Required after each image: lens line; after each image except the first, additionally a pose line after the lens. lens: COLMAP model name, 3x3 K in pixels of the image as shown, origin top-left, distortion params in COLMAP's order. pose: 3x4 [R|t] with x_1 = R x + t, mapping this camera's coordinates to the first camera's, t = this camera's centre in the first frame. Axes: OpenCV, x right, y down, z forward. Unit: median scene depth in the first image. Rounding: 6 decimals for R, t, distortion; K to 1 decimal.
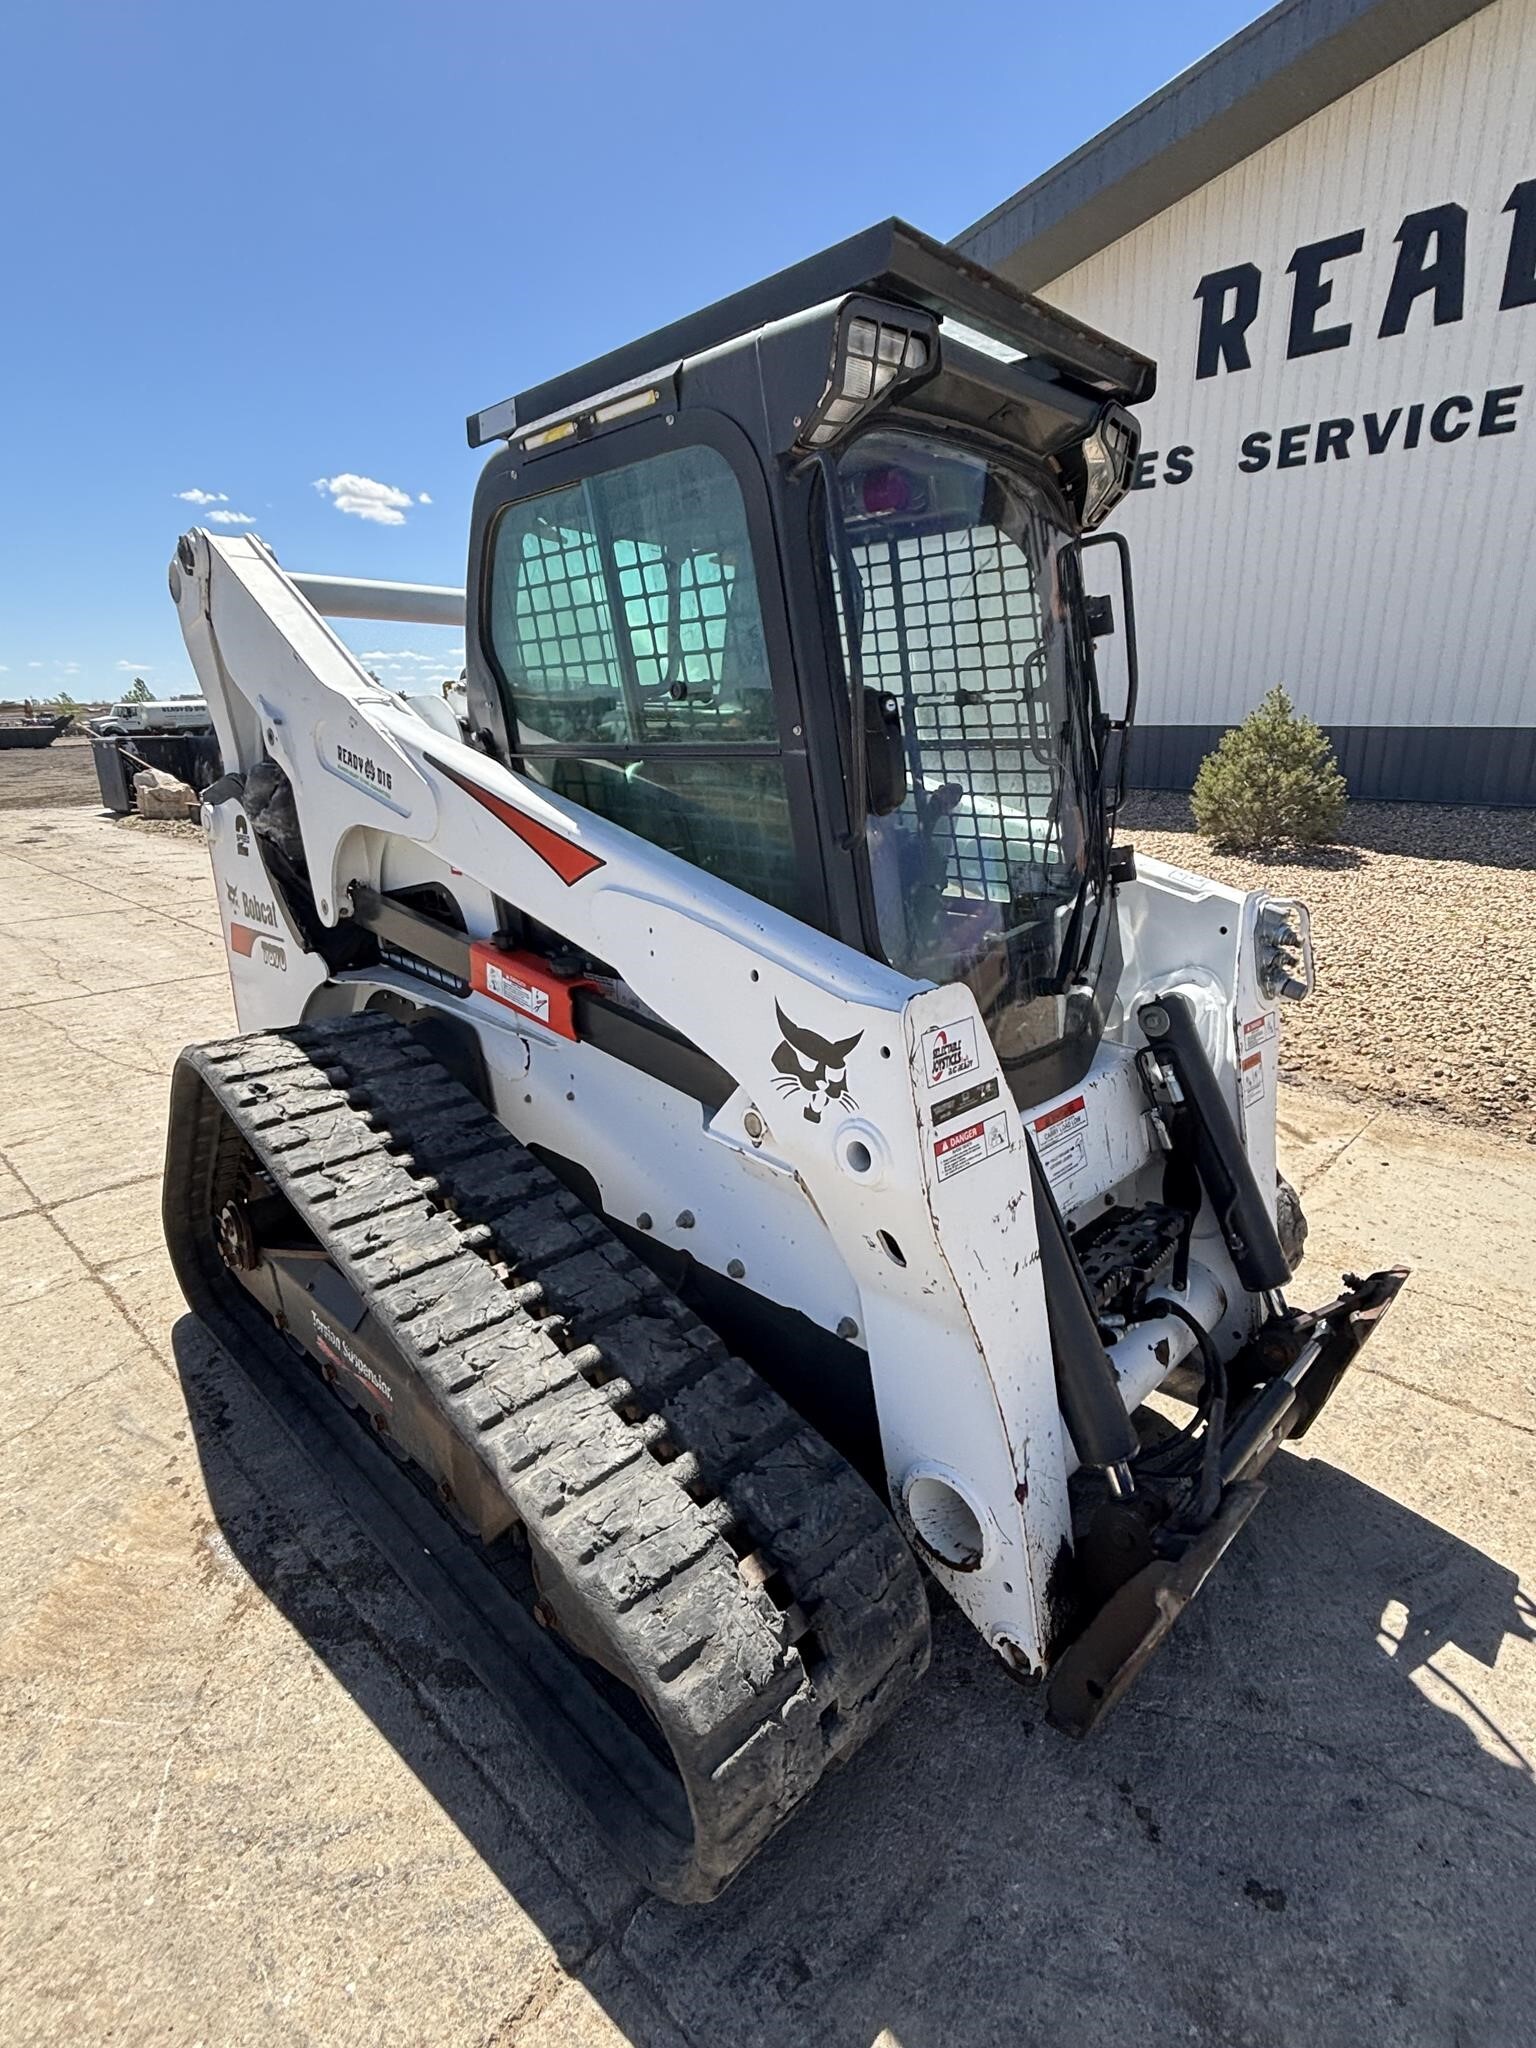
lens RADIAL K [[1001.8, 0, 773.5], [0, 1001.8, 1022.9], [0, 0, 1]] dist [-0.018927, 0.012977]
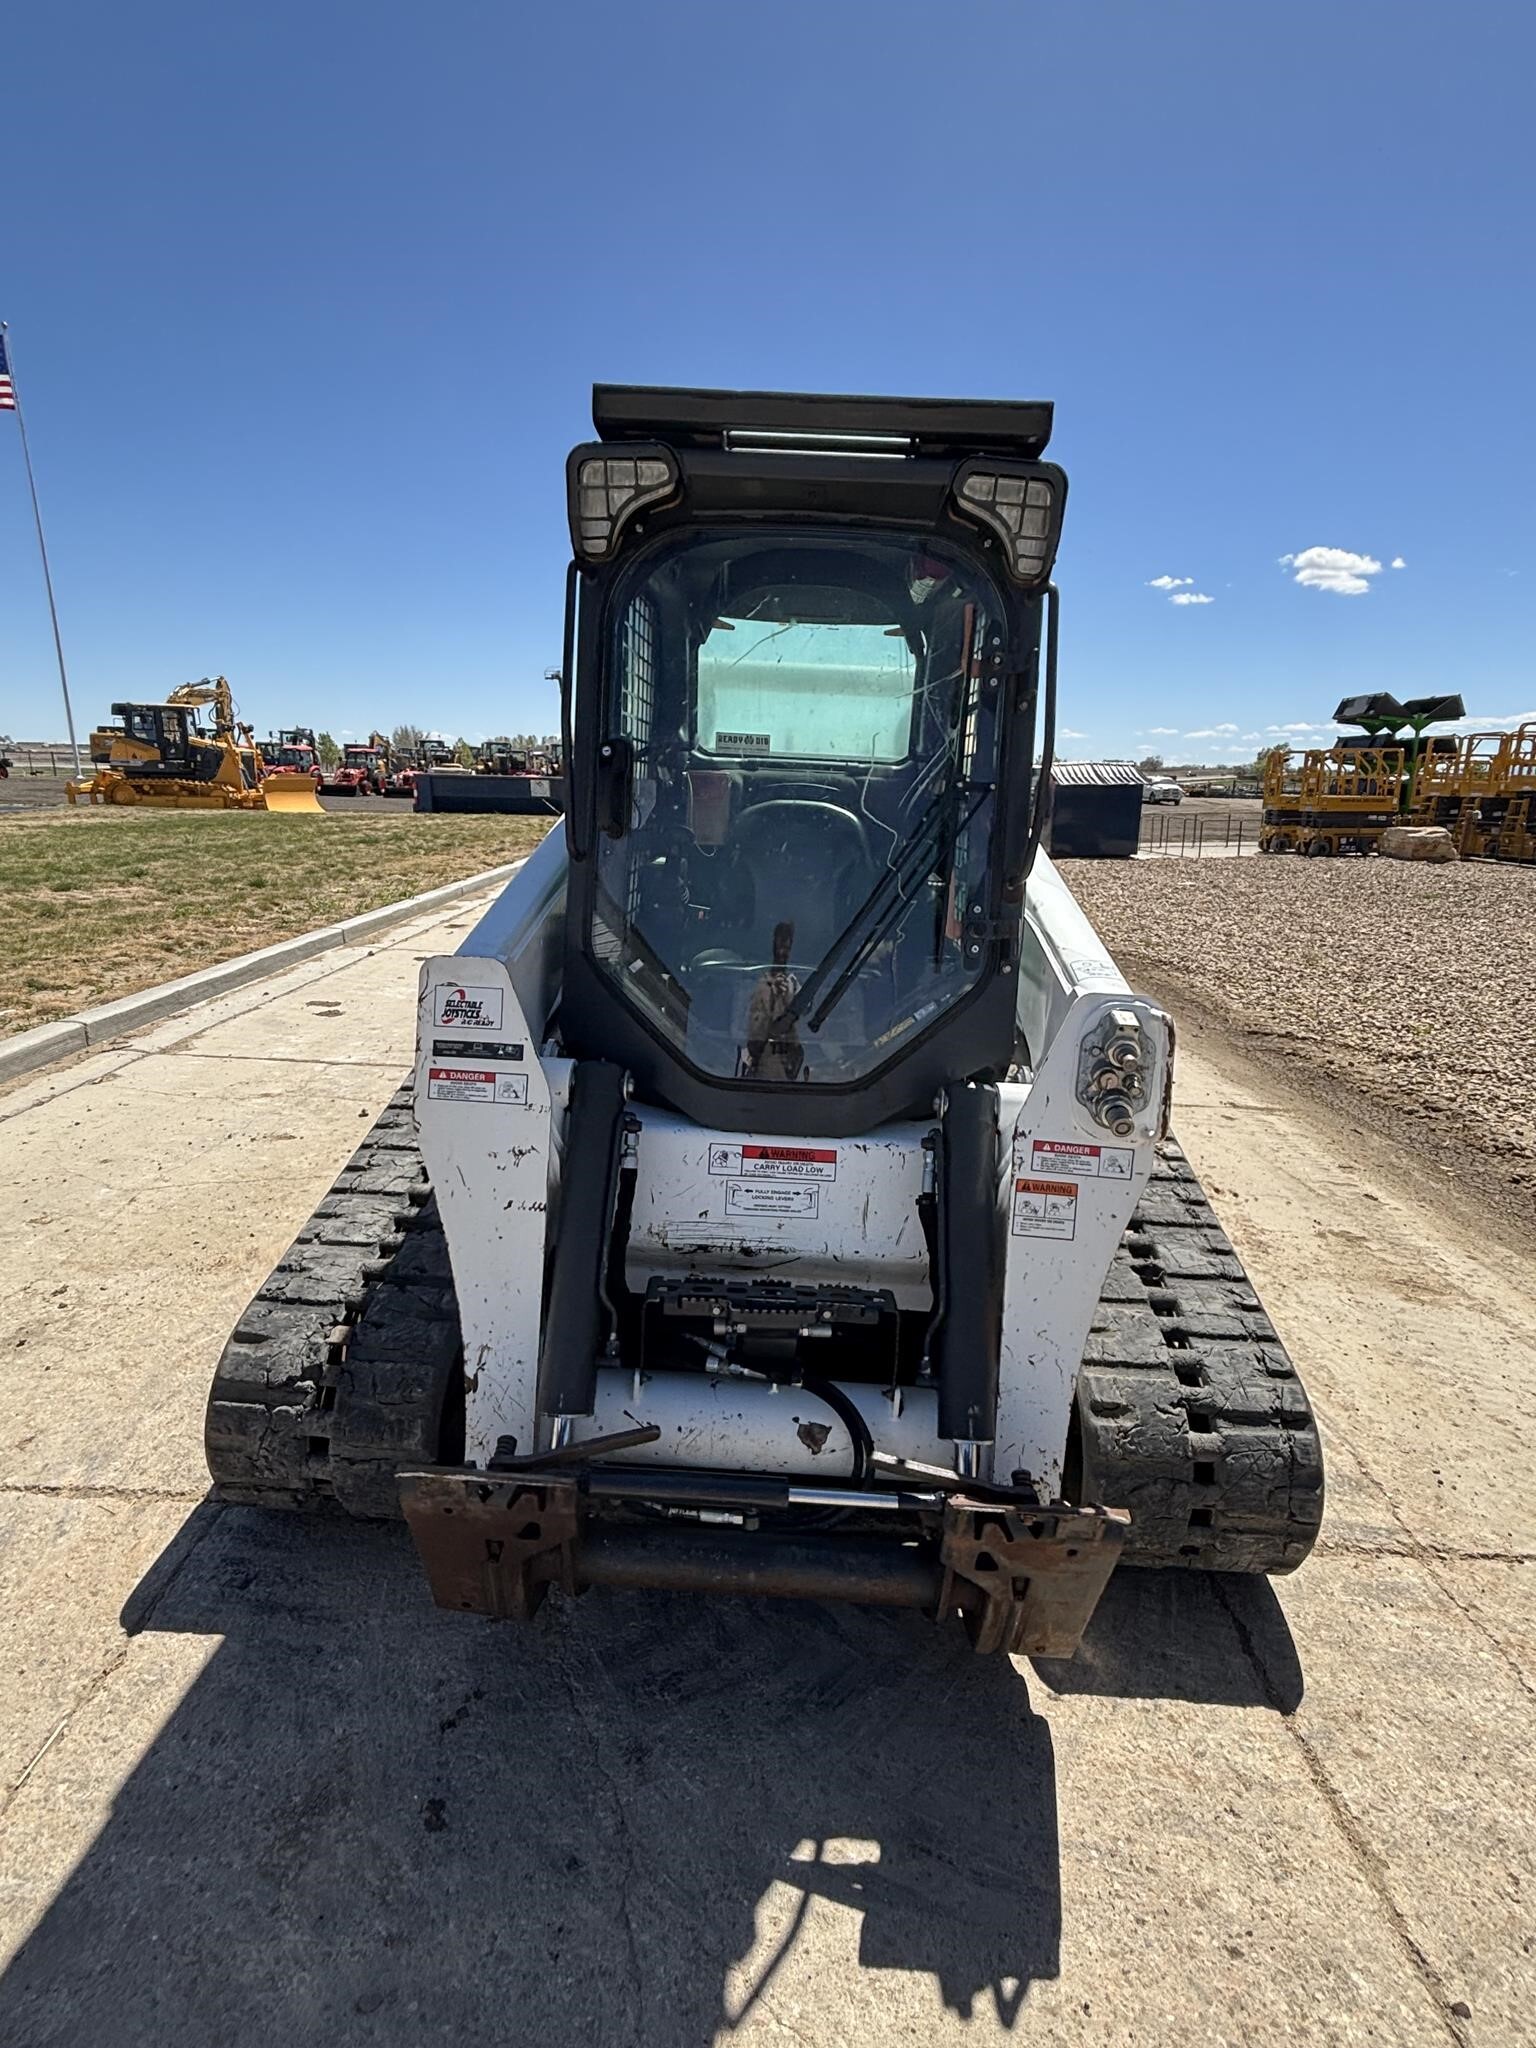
lens RADIAL K [[999.8, 0, 772.2], [0, 999.8, 1022.5], [0, 0, 1]] dist [-0.016450, 0.011091]
pose [[0.675893, 0.214614, -0.705060, 1.025349], [-0.259557, 0.964687, 0.044822, -0.085184], [0.689782, 0.152708, 0.707730, 0.269576]]
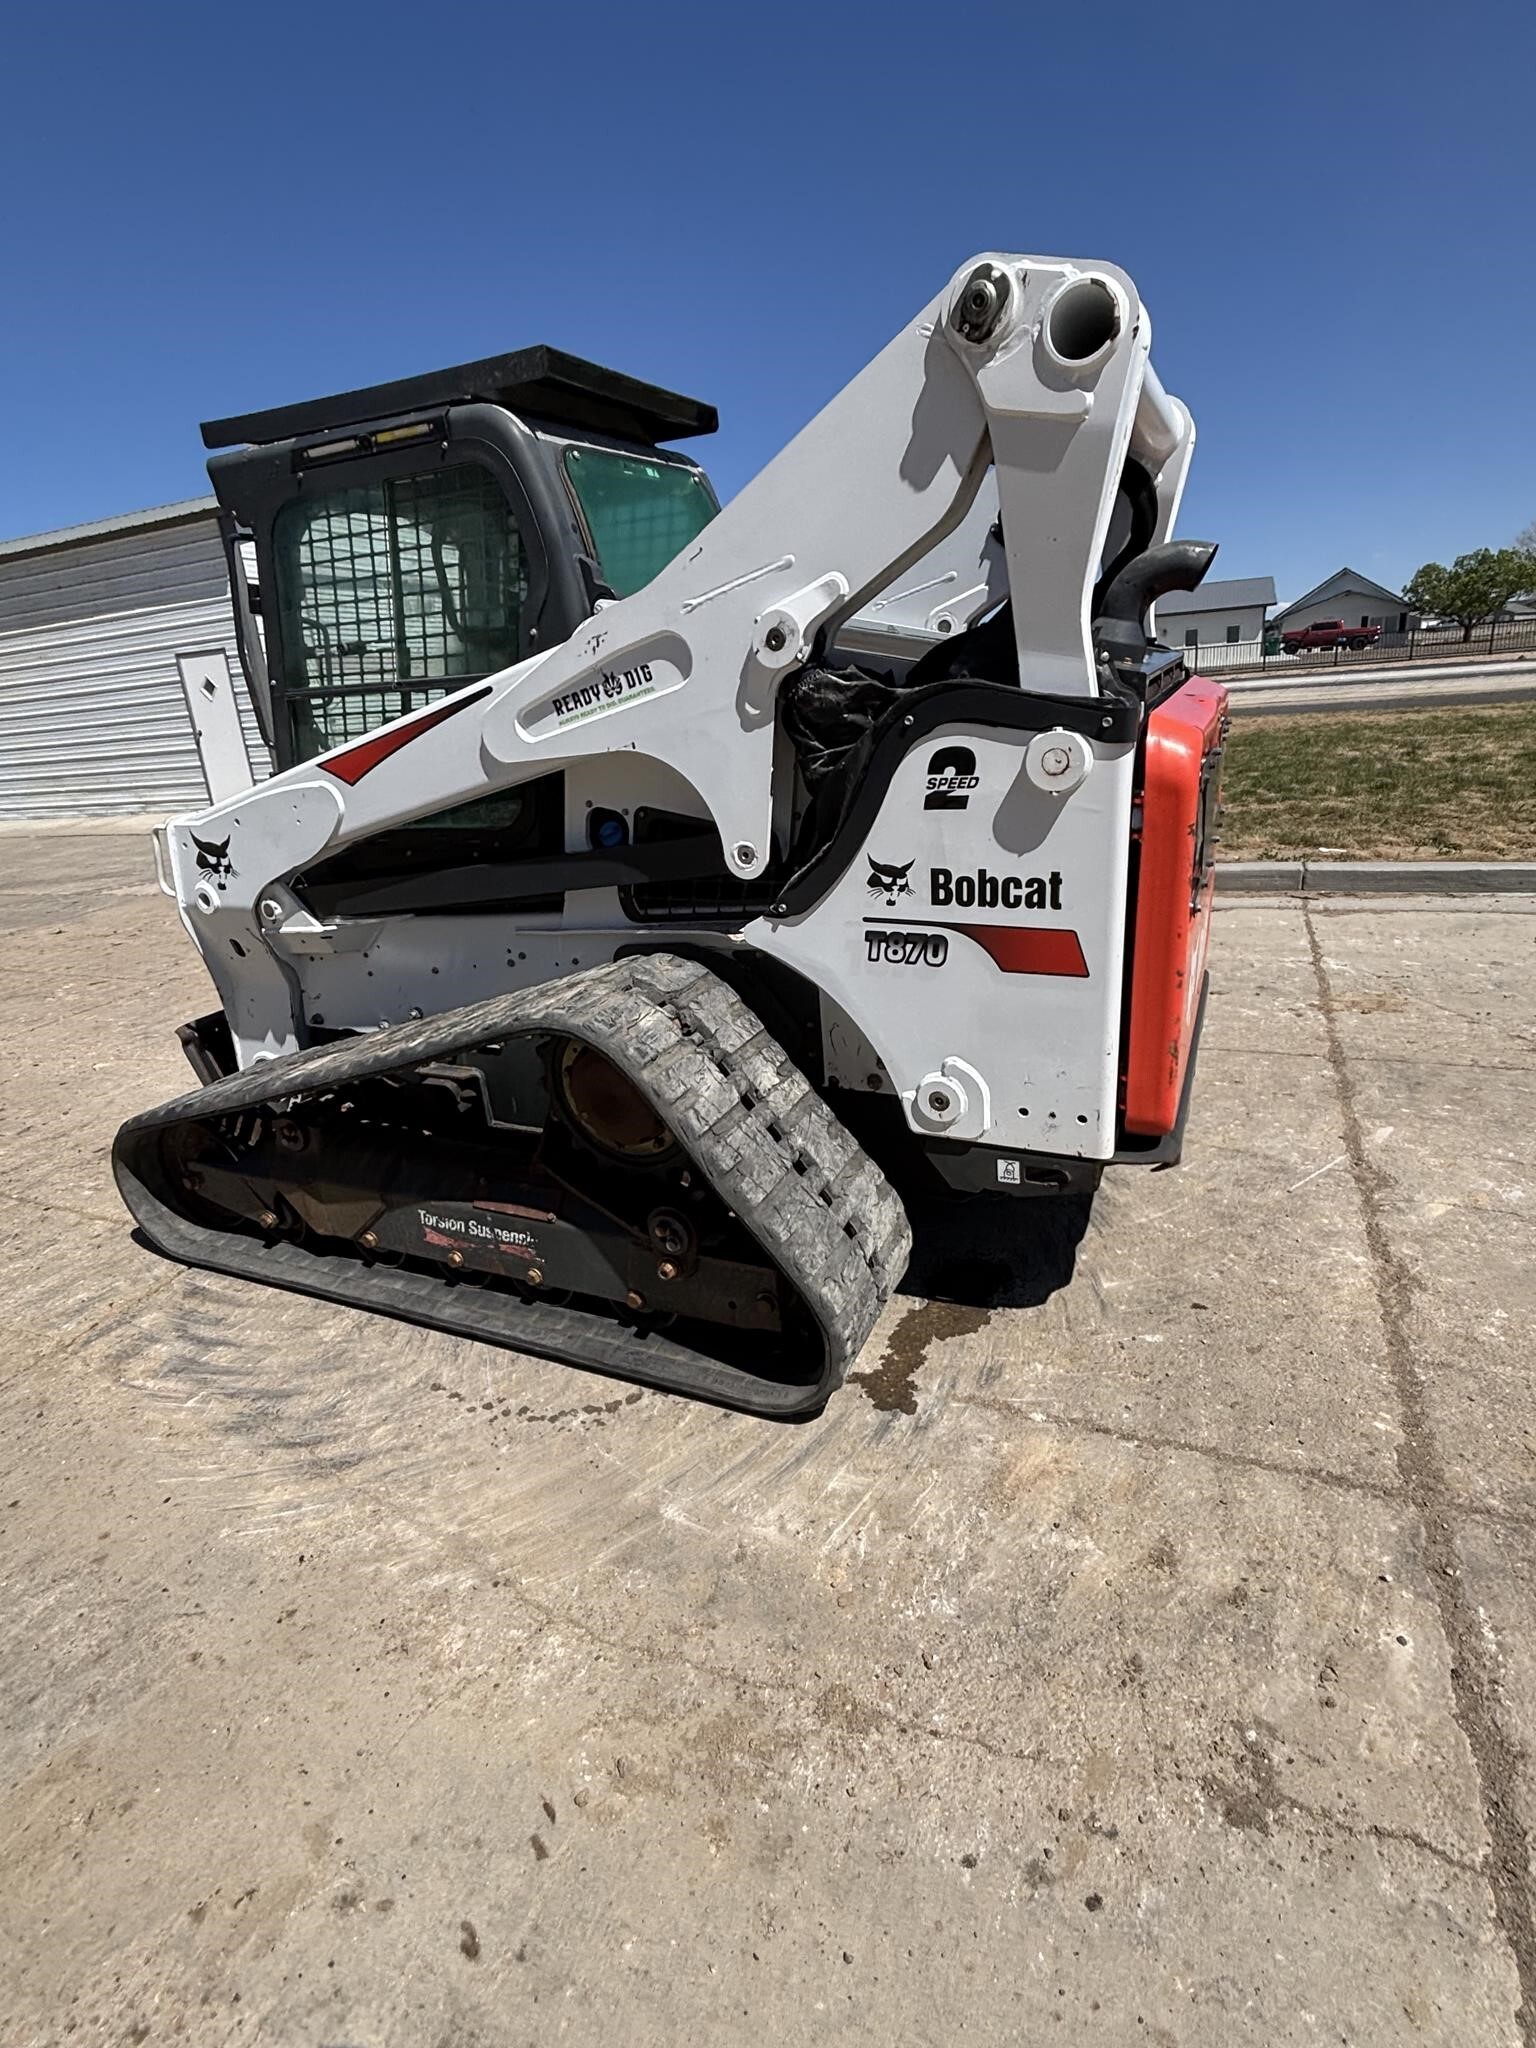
lens RADIAL K [[999.4, 0, 775.2], [0, 999.4, 1027.0], [0, 0, 1]] dist [-0.013948, 0.009102]
pose [[-0.938589, 0.196333, -0.283731, 0.195620], [-0.009677, 0.807019, 0.590446, -0.846457], [0.344900, 0.556932, -0.755560, 2.939526]]
